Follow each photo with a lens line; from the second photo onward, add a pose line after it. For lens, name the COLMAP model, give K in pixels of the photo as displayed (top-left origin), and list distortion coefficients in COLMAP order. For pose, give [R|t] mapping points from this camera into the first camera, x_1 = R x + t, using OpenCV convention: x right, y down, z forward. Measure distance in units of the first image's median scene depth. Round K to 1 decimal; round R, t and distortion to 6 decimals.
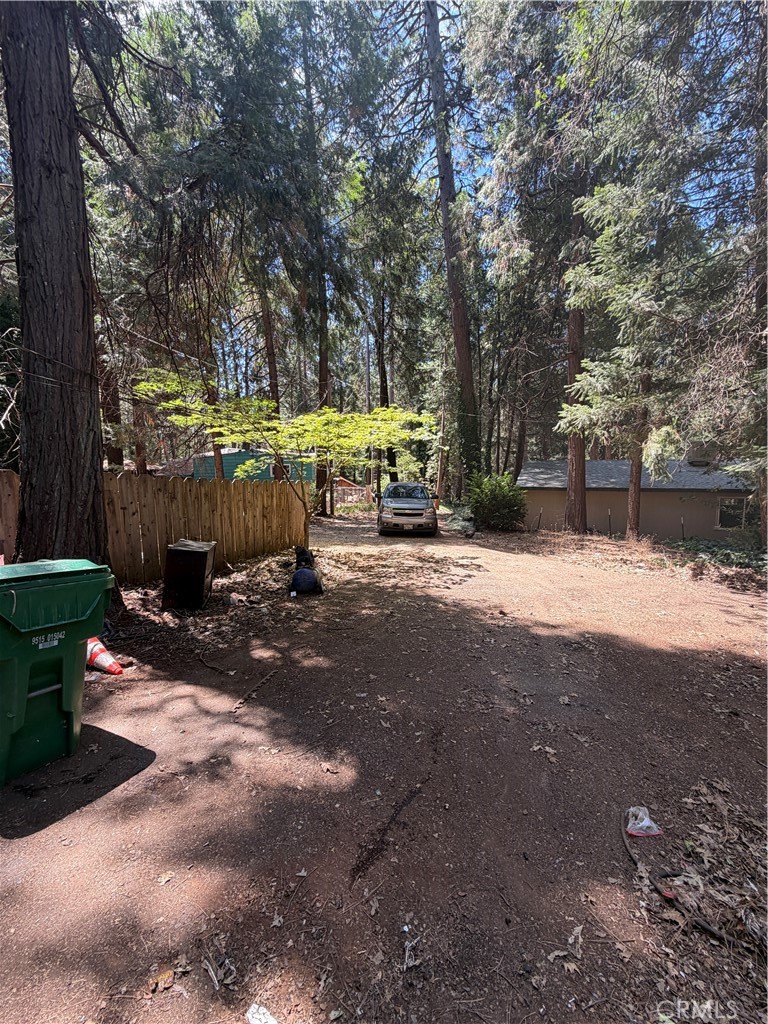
lens RADIAL K [[406.4, 0, 384.2], [0, 406.4, 508.8], [0, 0, 1]] dist [-0.000814, -0.000062]
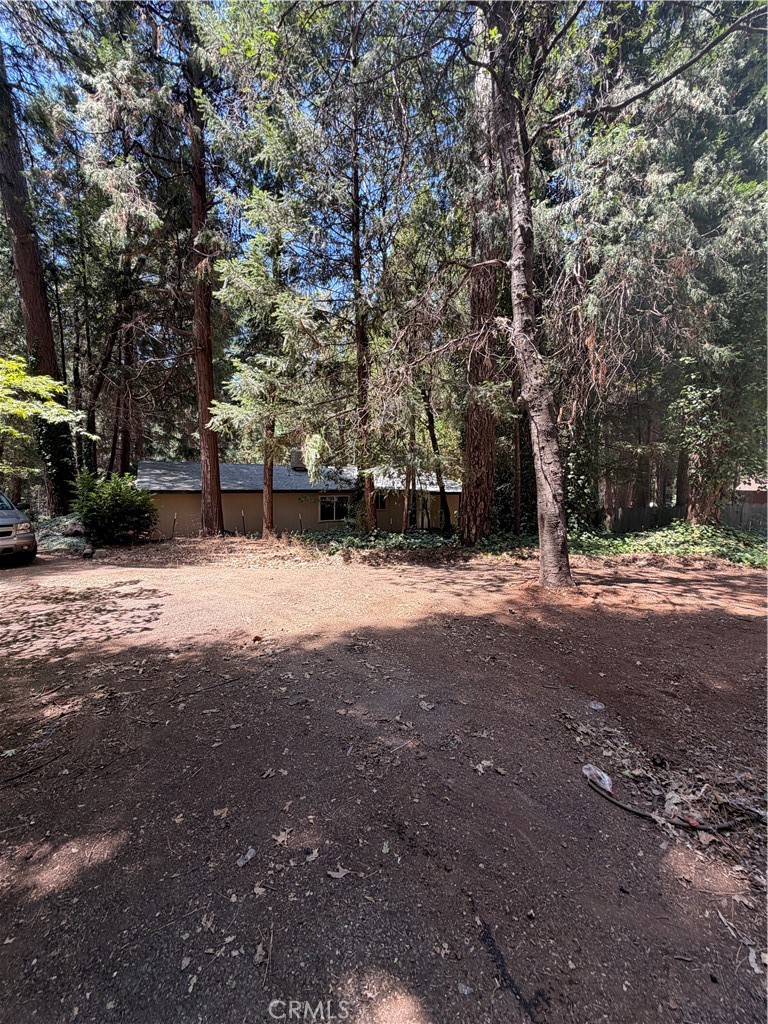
lens RADIAL K [[407.4, 0, 384.7], [0, 407.4, 508.2], [0, 0, 1]] dist [-0.001405, 0.000100]
pose [[0.587753, -0.048677, 0.807575, -0.108515], [0.057261, 0.998188, 0.018492, -0.005025], [-0.807012, 0.035374, 0.589475, 0.146845]]
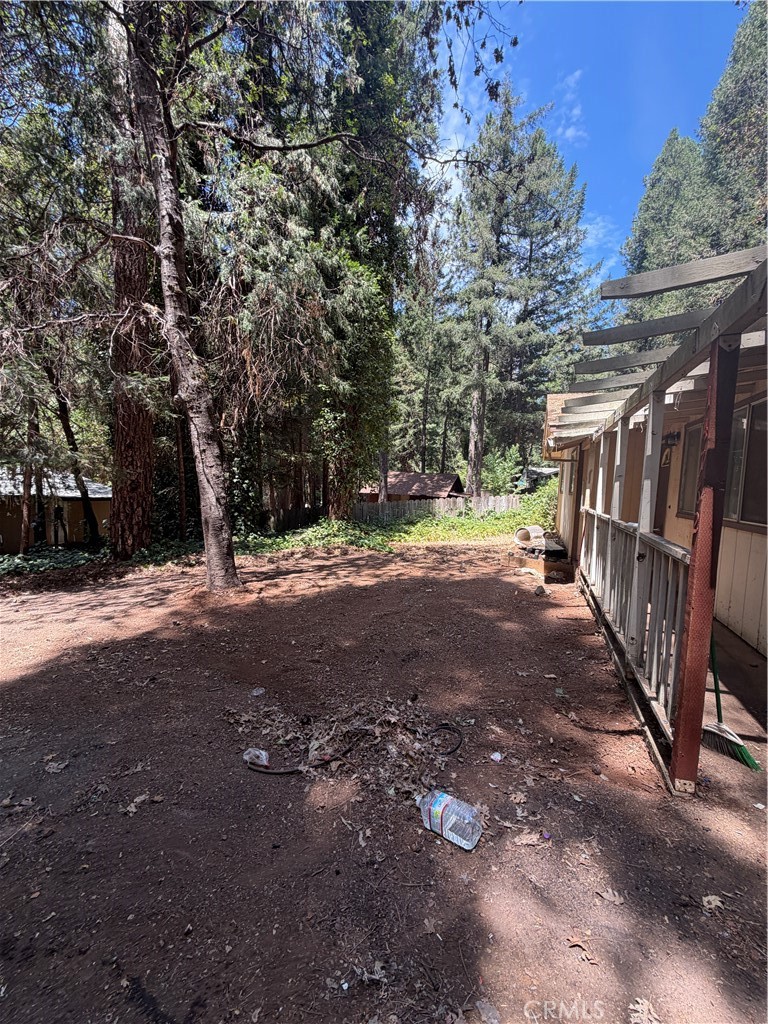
lens RADIAL K [[407.4, 0, 384.7], [0, 407.4, 508.2], [0, 0, 1]] dist [-0.001405, 0.000100]
pose [[-0.141015, -0.048946, 0.988797, -0.108568], [0.069464, 0.995826, 0.059201, -0.002798], [-0.987567, 0.077034, -0.137027, 0.136778]]
